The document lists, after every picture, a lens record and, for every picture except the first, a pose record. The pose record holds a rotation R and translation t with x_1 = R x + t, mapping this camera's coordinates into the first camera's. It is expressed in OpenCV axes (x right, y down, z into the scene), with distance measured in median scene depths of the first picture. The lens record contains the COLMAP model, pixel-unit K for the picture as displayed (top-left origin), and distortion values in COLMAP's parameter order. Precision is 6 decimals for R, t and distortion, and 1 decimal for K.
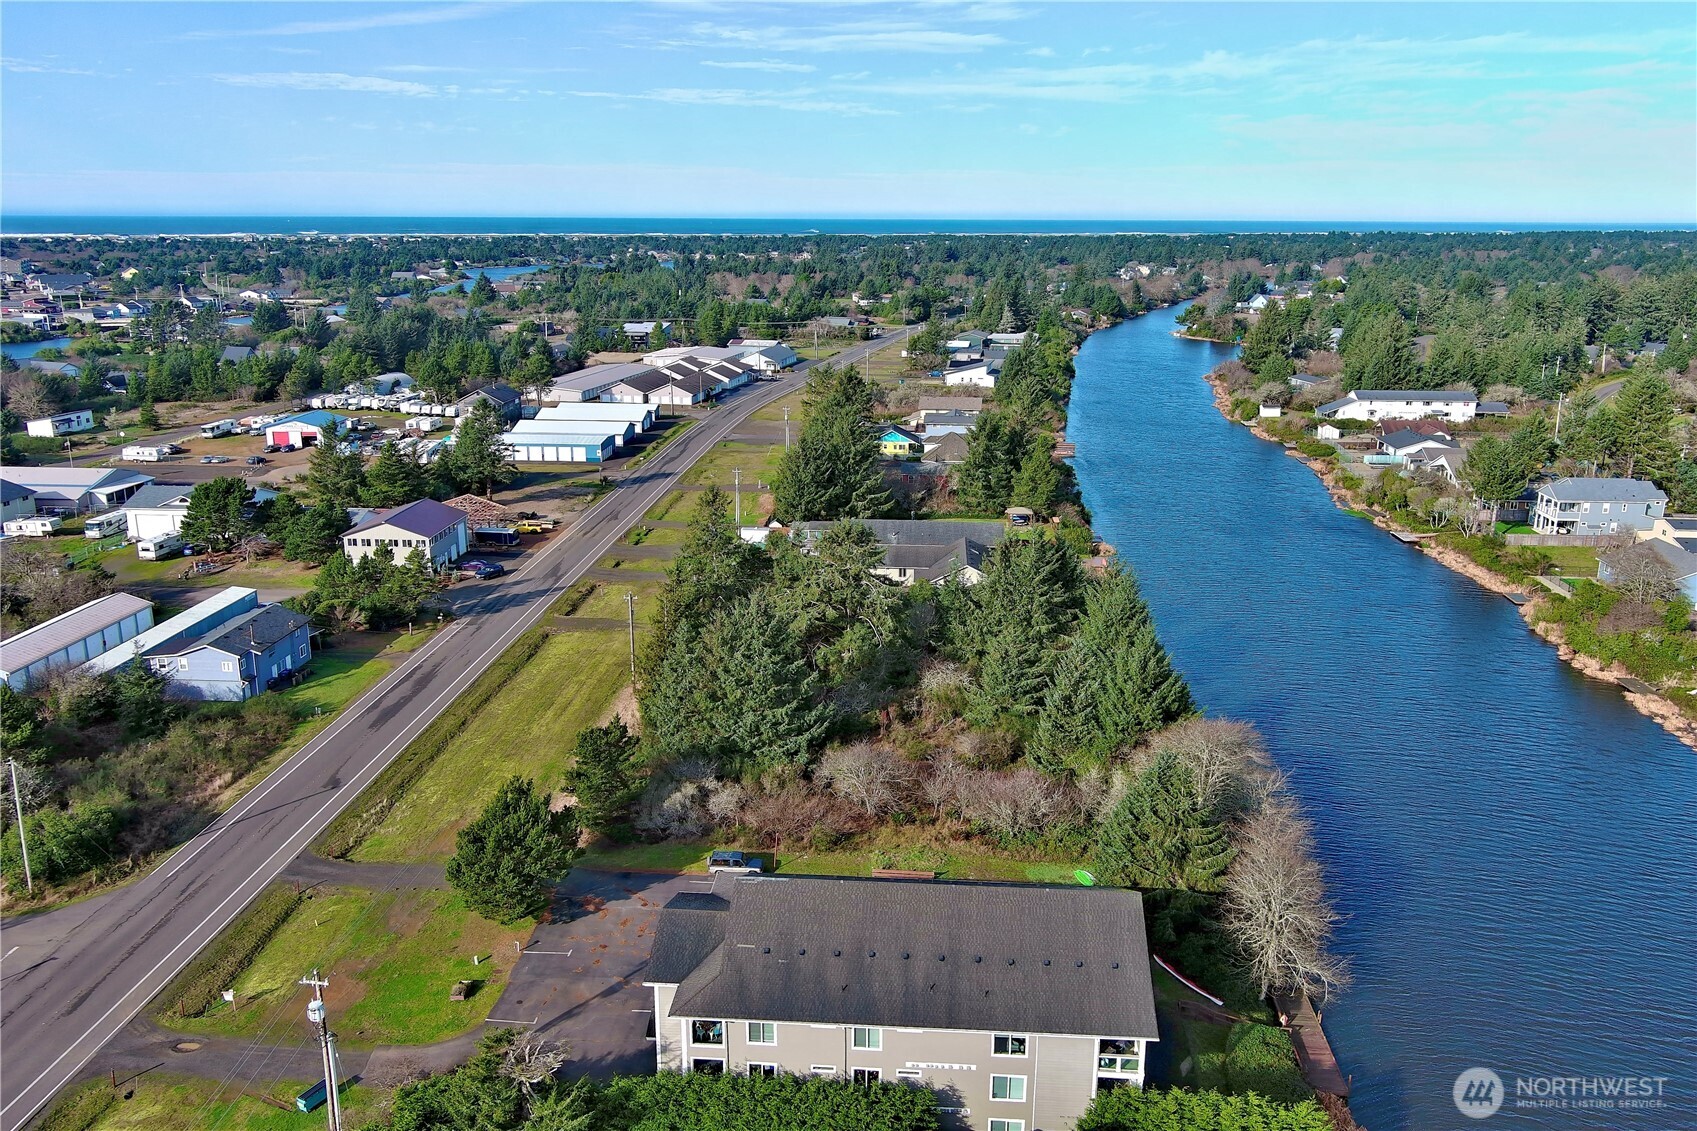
lens RADIAL K [[1353.2, 0, 845.4], [0, 1353.2, 566.4], [0, 0, 1]] dist [0.023294, -0.027065]
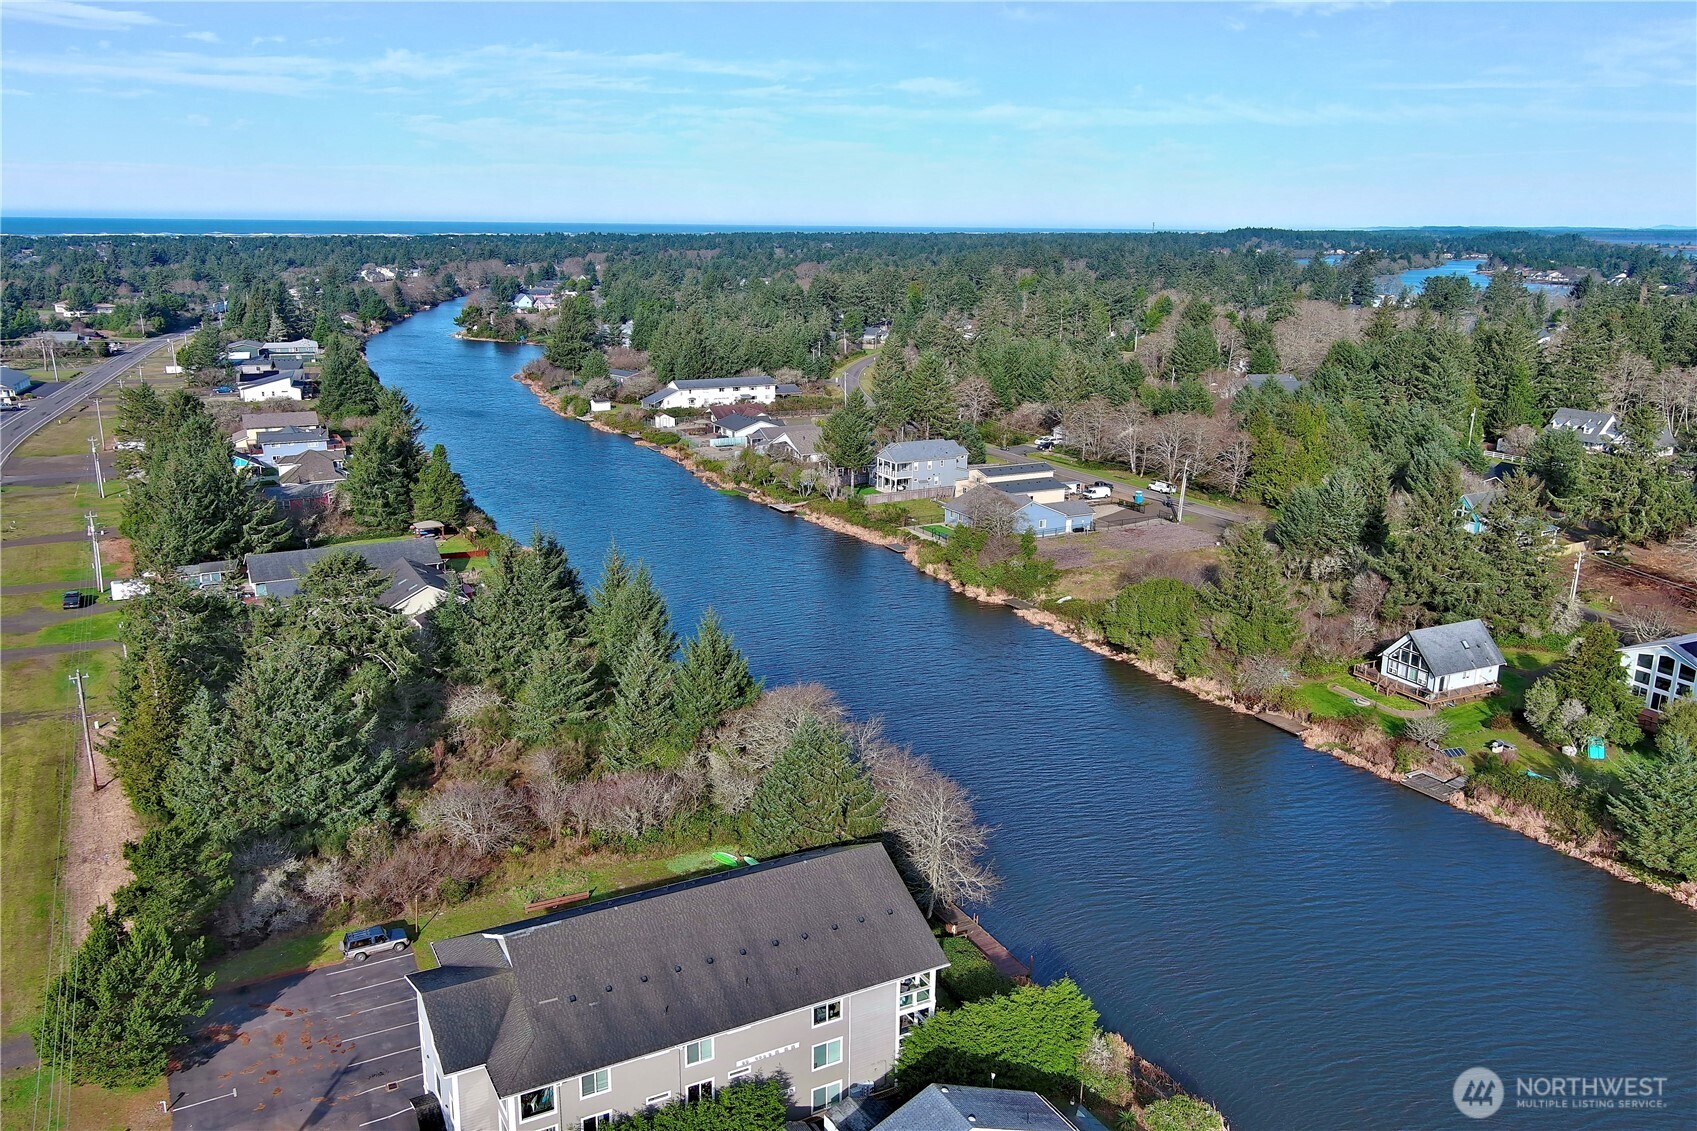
lens RADIAL K [[1353.2, 0, 845.6], [0, 1353.2, 565.2], [0, 0, 1]] dist [0.023294, -0.027065]
pose [[0.836028, -0.132019, 0.532567, -0.144197], [0.132782, 0.990451, 0.037082, -0.009452], [-0.532377, 0.039714, 0.845575, 0.037180]]
